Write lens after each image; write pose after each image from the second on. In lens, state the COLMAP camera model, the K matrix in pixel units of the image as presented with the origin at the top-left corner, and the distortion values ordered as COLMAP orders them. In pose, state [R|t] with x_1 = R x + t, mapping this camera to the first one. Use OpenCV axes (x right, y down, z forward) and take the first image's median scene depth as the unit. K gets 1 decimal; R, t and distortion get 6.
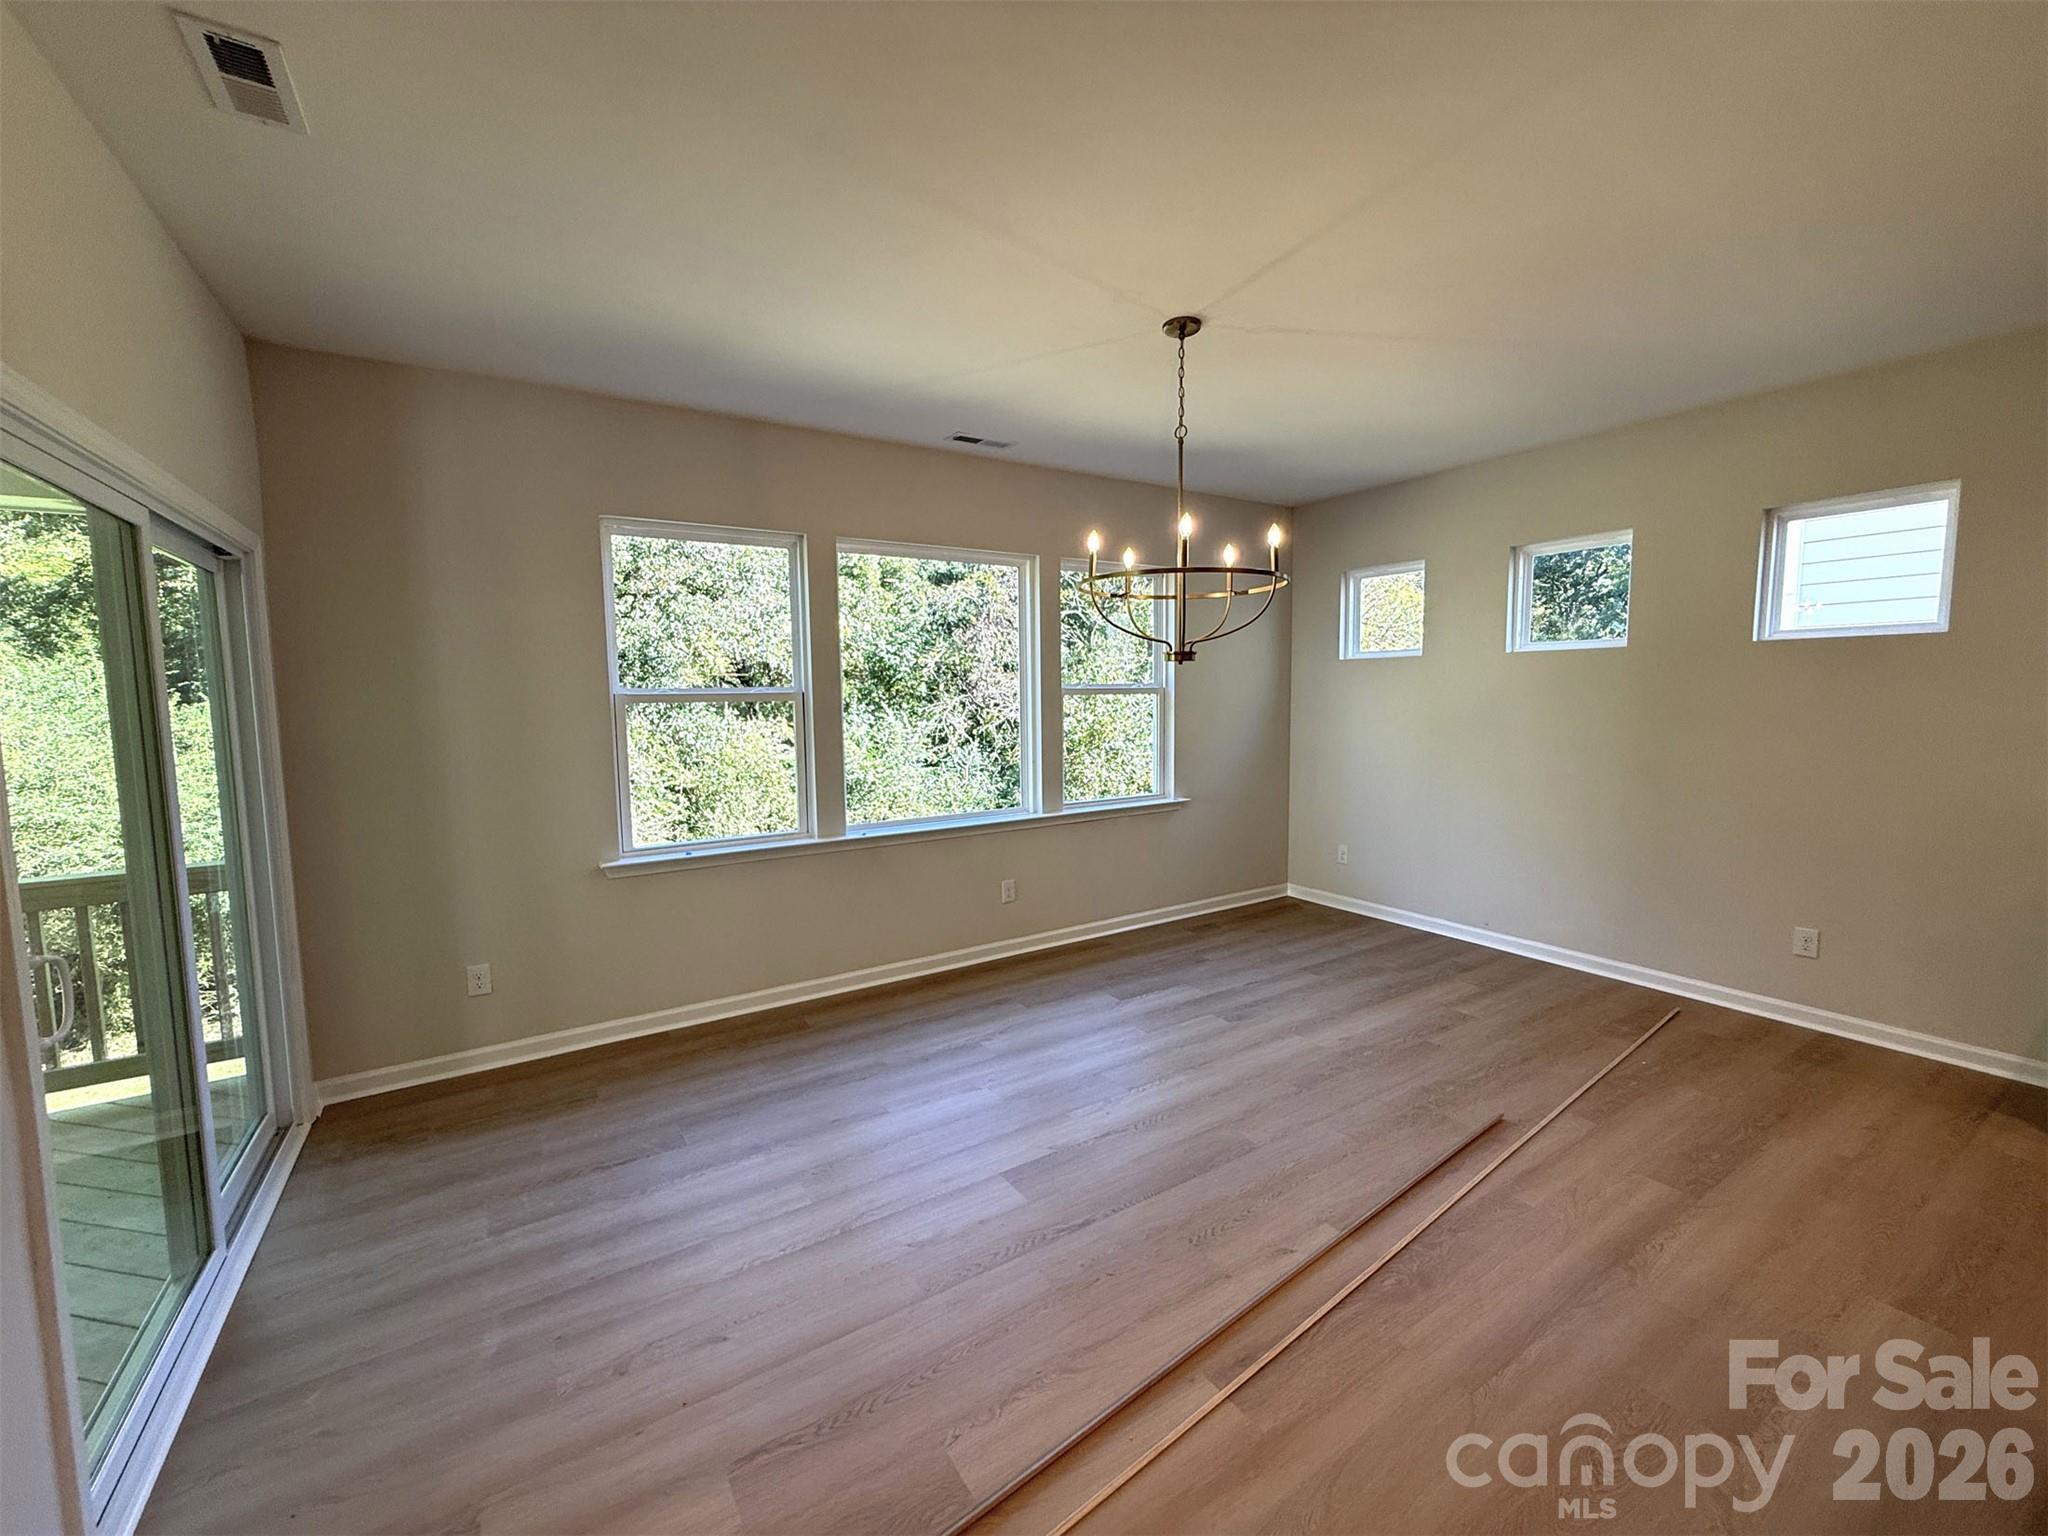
lens RADIAL K [[806.8, 0, 1027.9], [0, 806.8, 762.9], [0, 0, 1]] dist [0.004303, -0.001411]
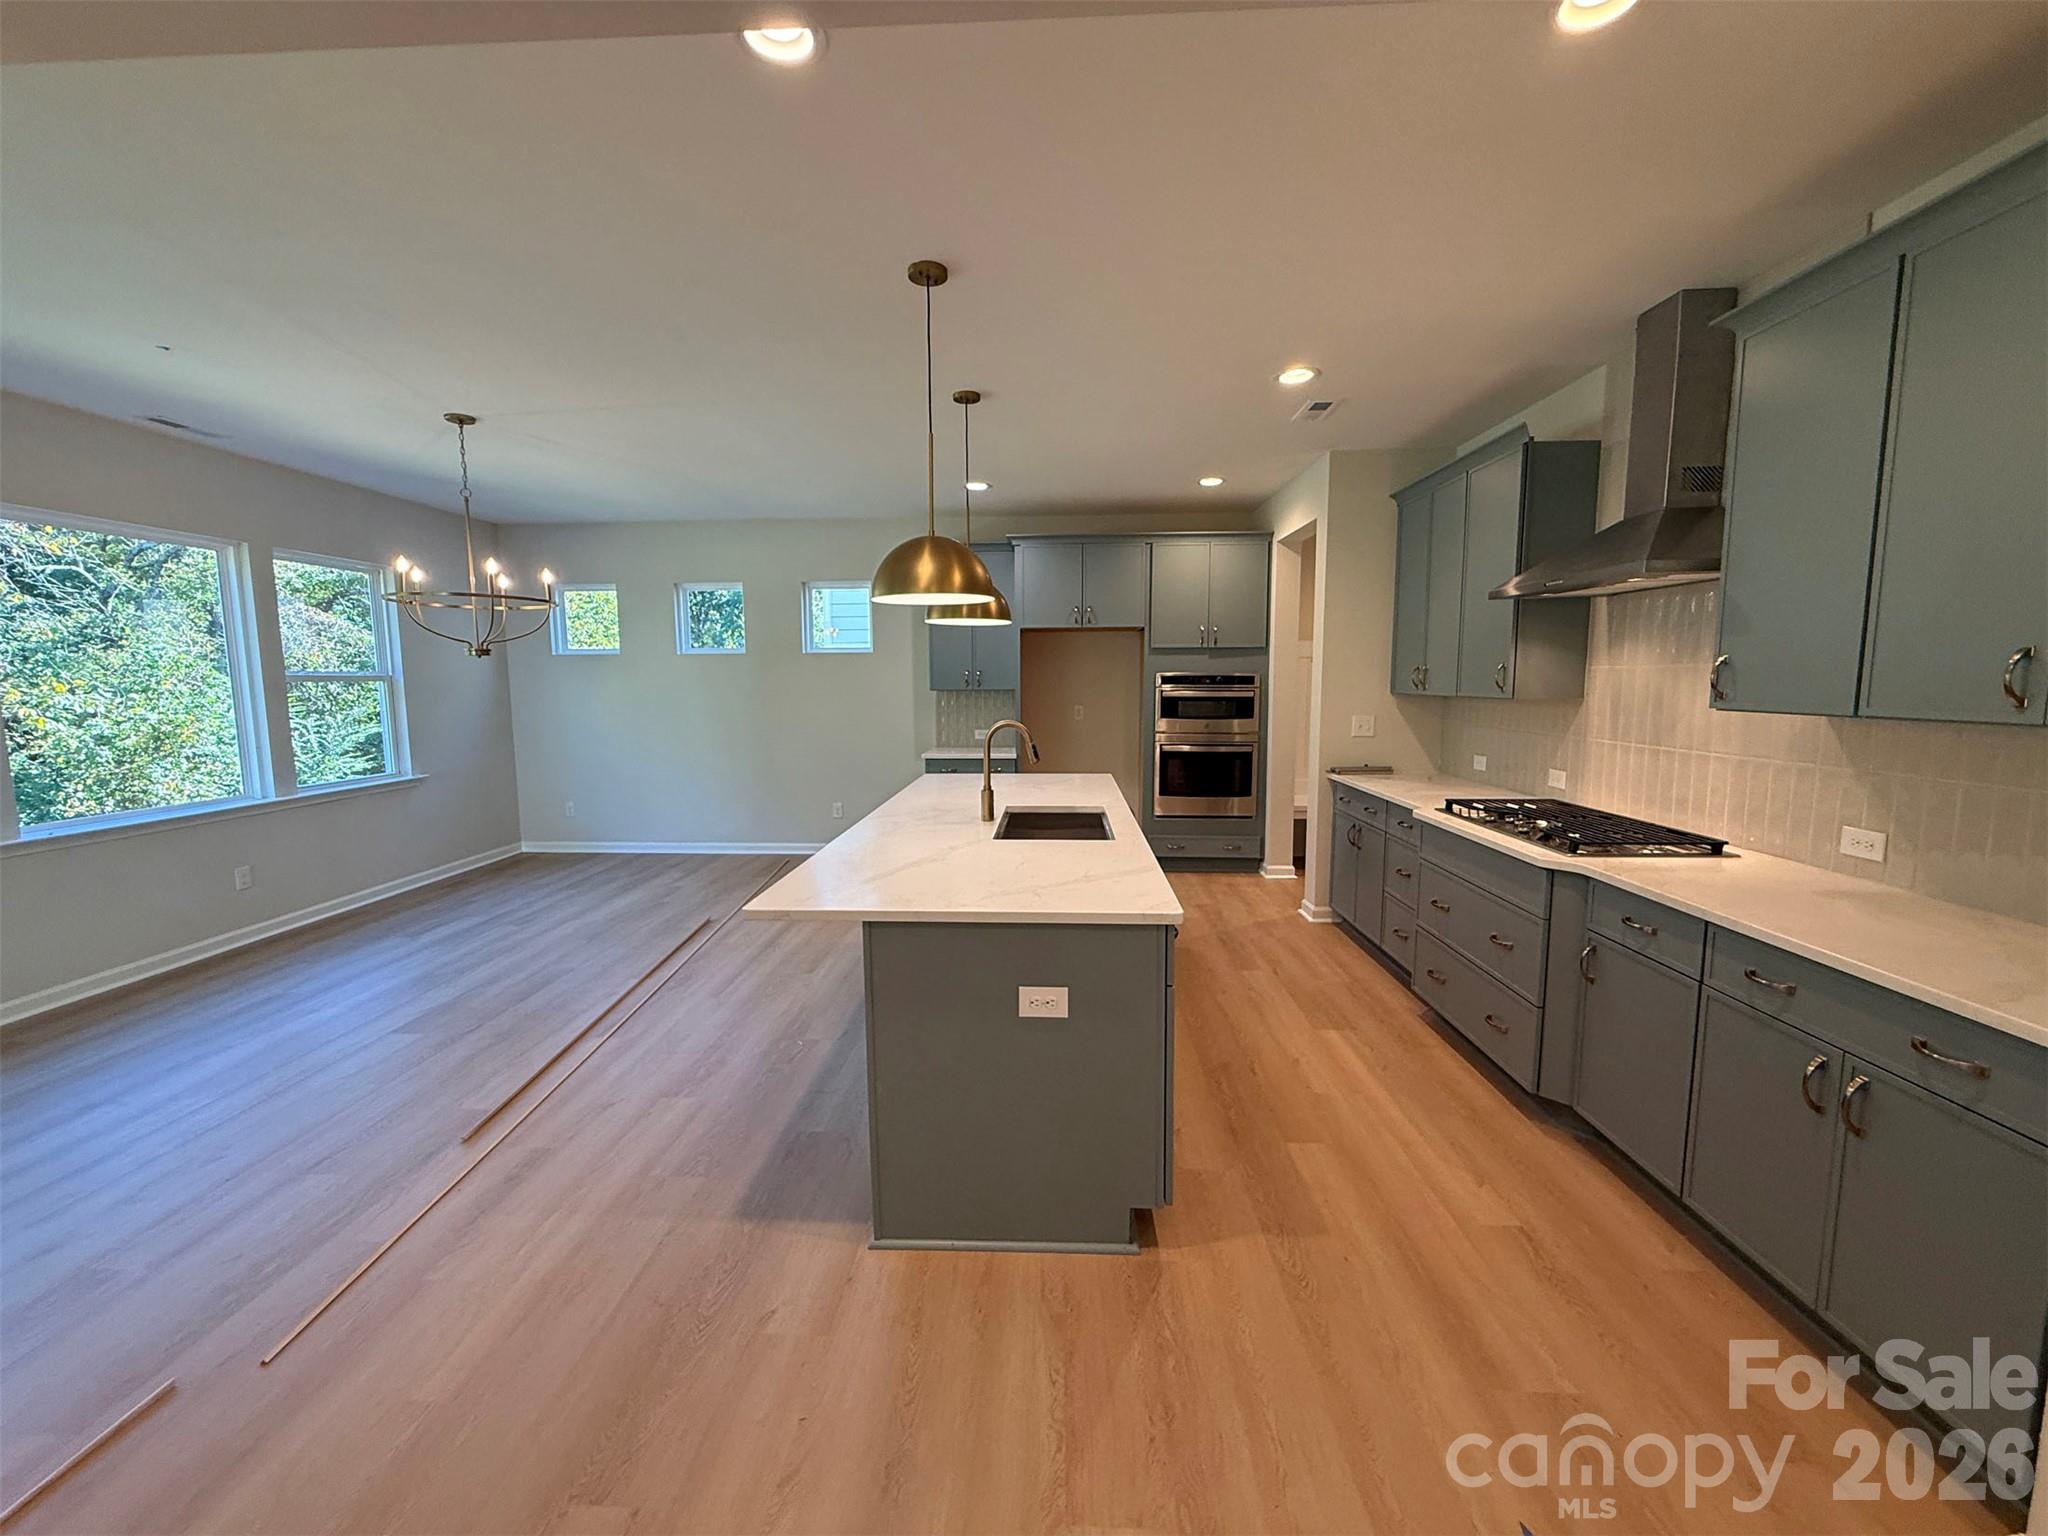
lens RADIAL K [[806.8, 0, 1005.2], [0, 806.8, 768.4], [0, 0, 1]] dist [0.004303, -0.001411]
pose [[0.586455, -0.082629, 0.805756, -0.305938], [0.070012, 0.996231, 0.051205, 0.044328], [-0.806950, 0.026383, 0.590030, -0.408059]]
